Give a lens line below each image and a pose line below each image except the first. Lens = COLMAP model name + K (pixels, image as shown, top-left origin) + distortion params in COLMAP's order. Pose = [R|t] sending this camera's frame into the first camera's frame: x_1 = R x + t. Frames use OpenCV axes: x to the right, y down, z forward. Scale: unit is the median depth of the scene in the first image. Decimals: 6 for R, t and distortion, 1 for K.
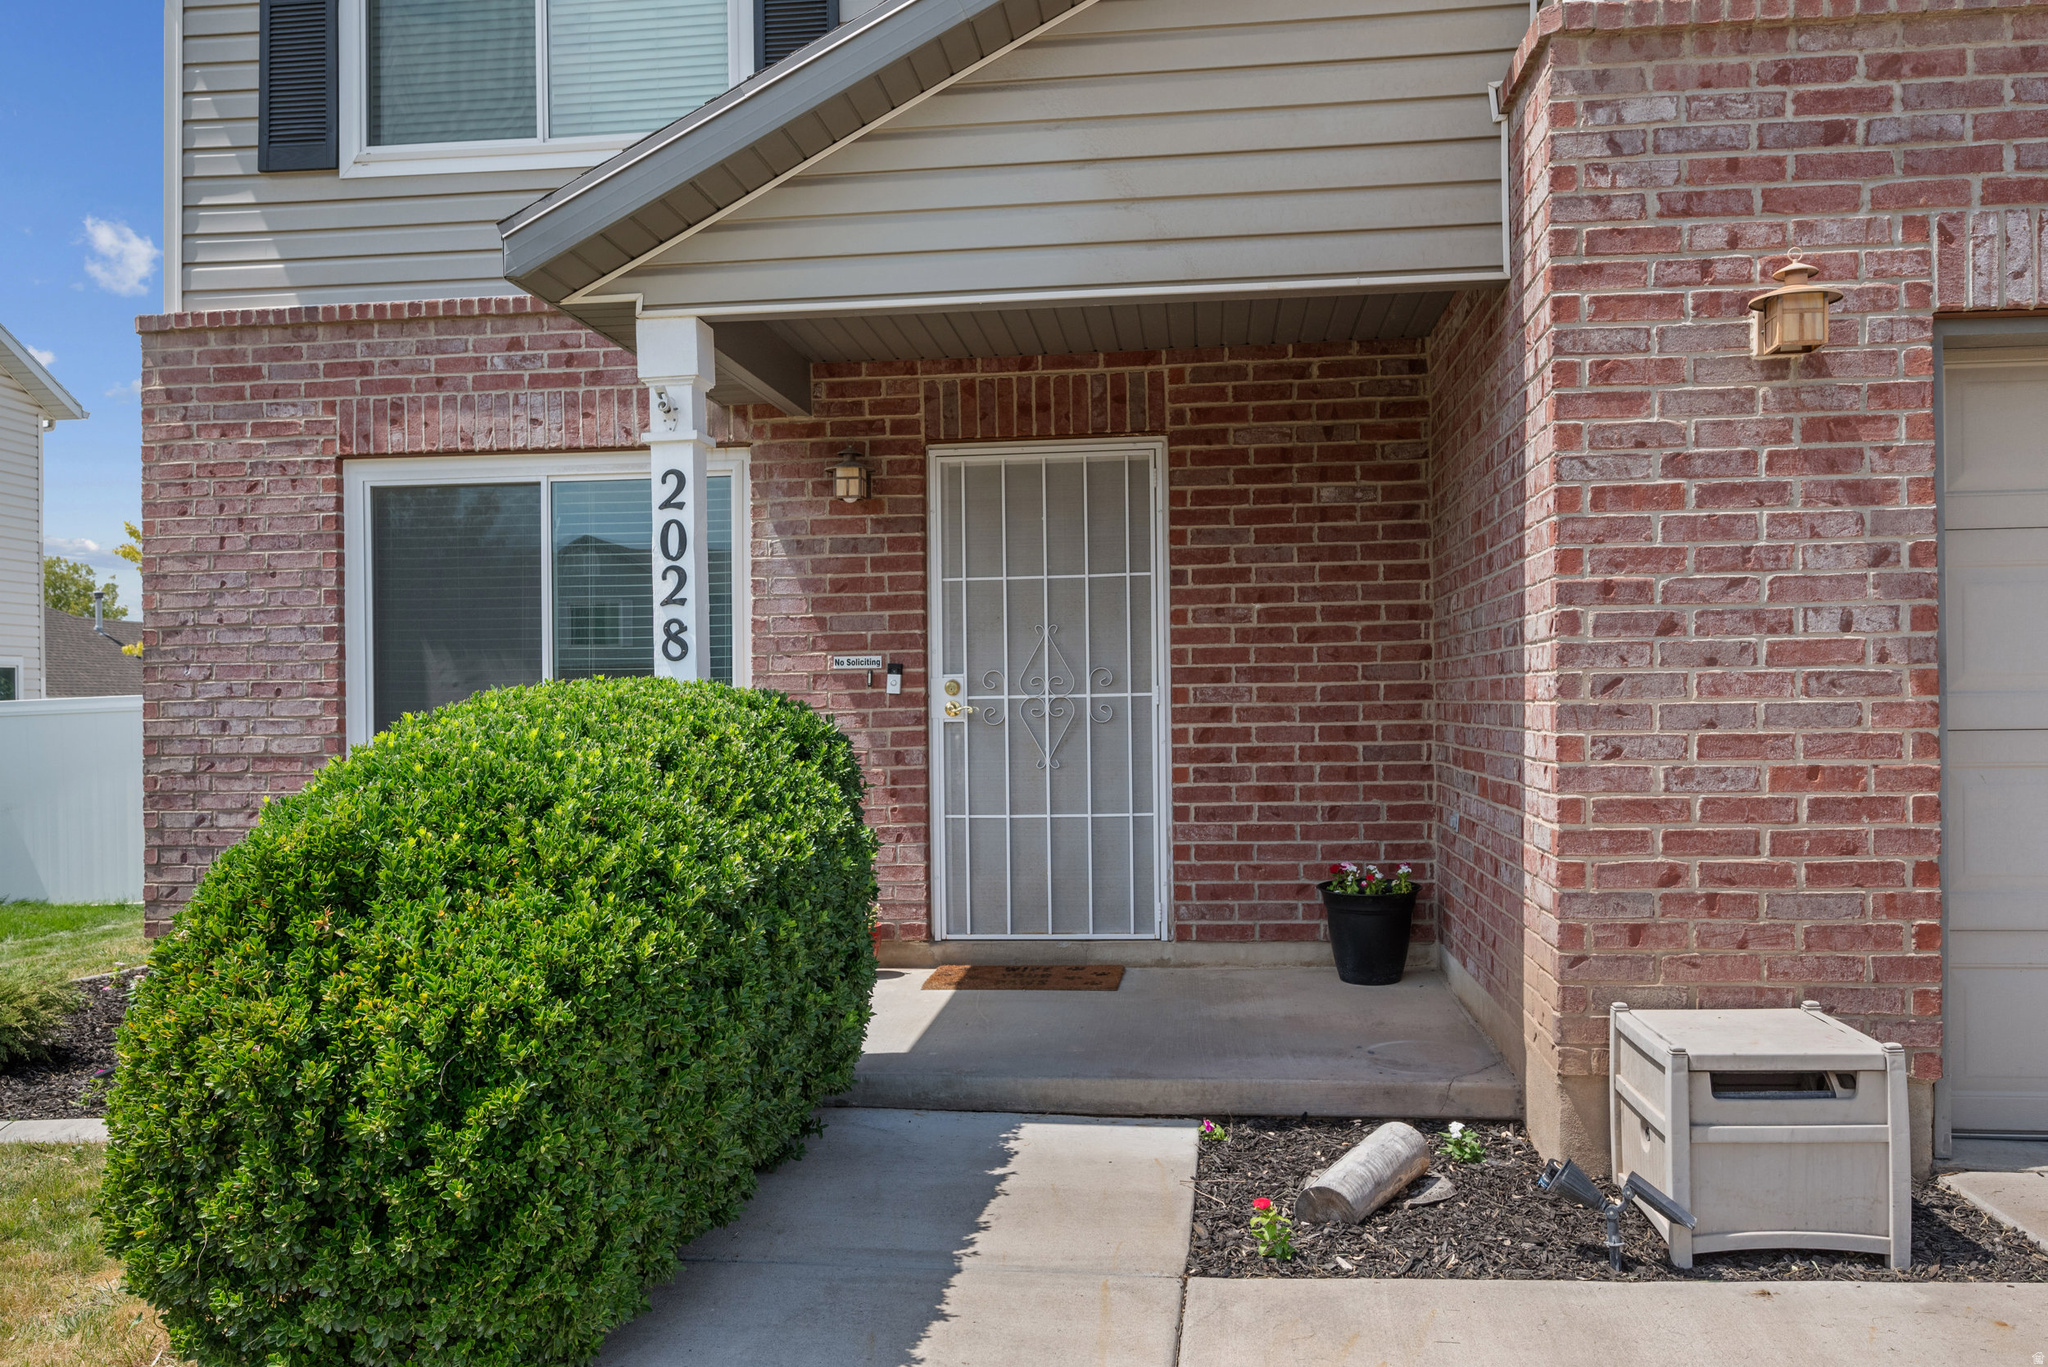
lens RADIAL K [[1571.3, 0, 1026.9], [0, 1571.3, 700.0], [0, 0, 1]] dist [-0.005631, 0.002669]
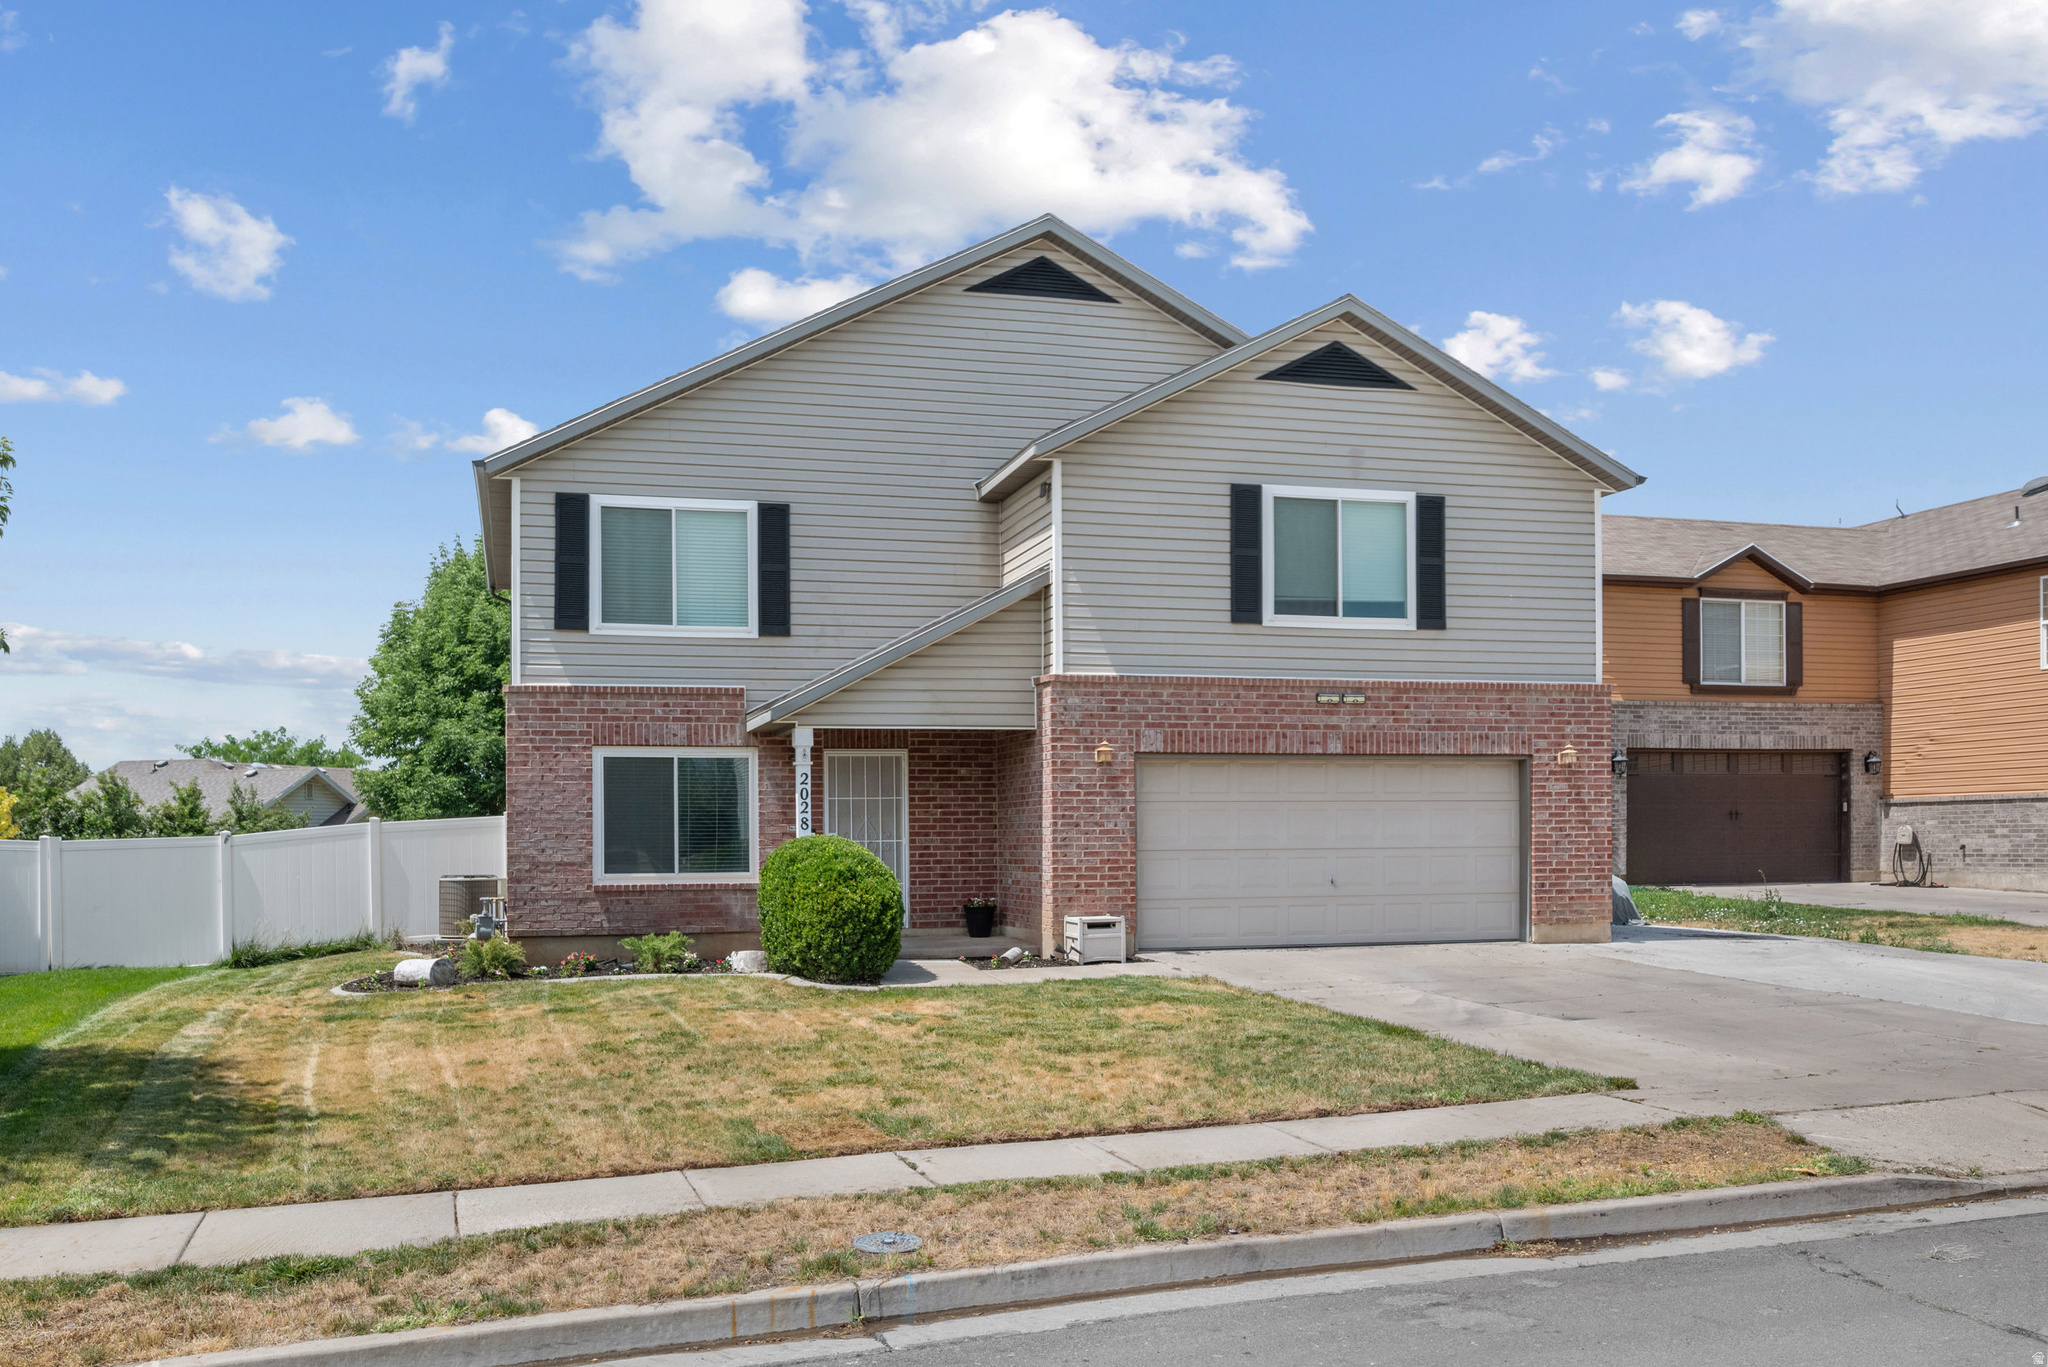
lens RADIAL K [[1770.5, 0, 1024.0], [0, 1770.5, 683.5], [0, 0, 1]] dist [-0.005145, -0.000773]
pose [[0.925414, 0.040002, 0.376841, -0.952780], [-0.004670, 0.995541, -0.094209, 0.014080], [-0.378930, 0.085423, 0.921475, -2.090612]]
